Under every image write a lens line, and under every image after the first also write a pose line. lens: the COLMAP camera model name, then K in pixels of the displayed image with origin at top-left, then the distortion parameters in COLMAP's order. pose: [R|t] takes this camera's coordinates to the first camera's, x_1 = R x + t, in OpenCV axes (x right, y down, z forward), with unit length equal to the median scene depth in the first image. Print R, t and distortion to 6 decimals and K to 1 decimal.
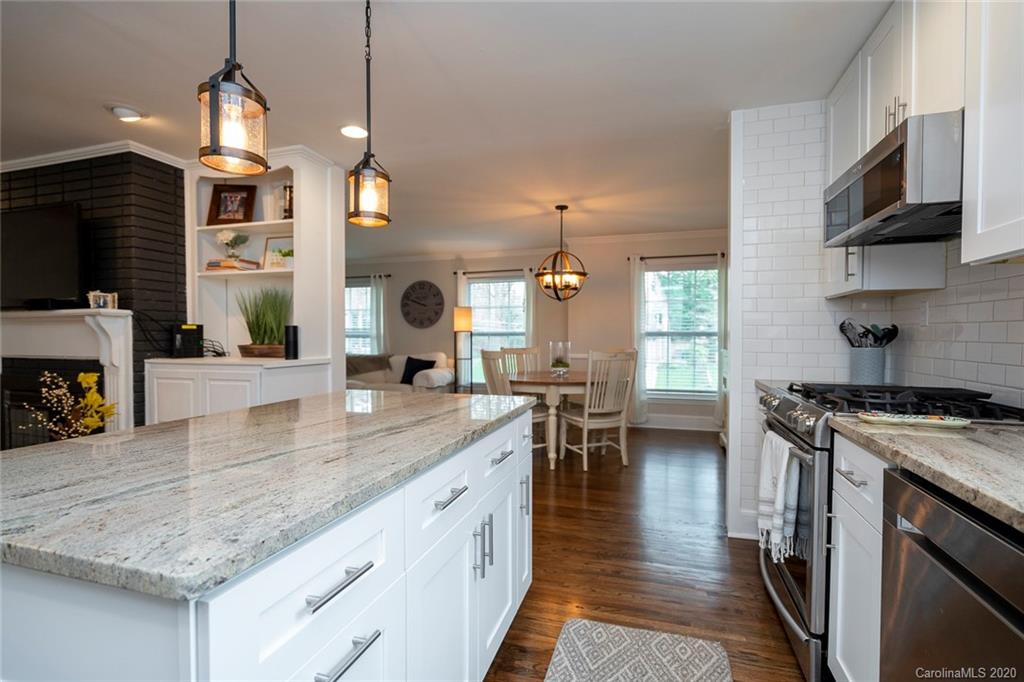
lens RADIAL K [[465.5, 0, 516.4], [0, 465.5, 343.5], [0, 0, 1]] dist [0.001026, -0.000687]
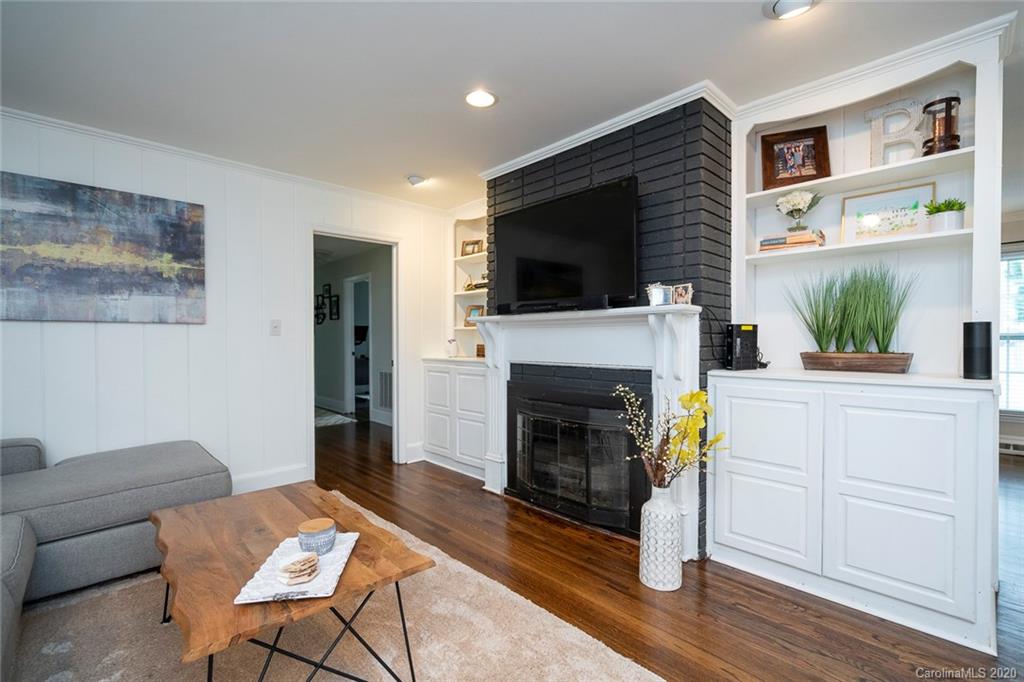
lens RADIAL K [[465.5, 0, 534.4], [0, 465.5, 341.5], [0, 0, 1]] dist [0.001026, -0.000687]
pose [[0.880763, 0.001179, -0.473556, -0.633446], [-0.008326, 0.999881, -0.012996, -0.001713], [0.473484, 0.015389, 0.880668, 0.185095]]
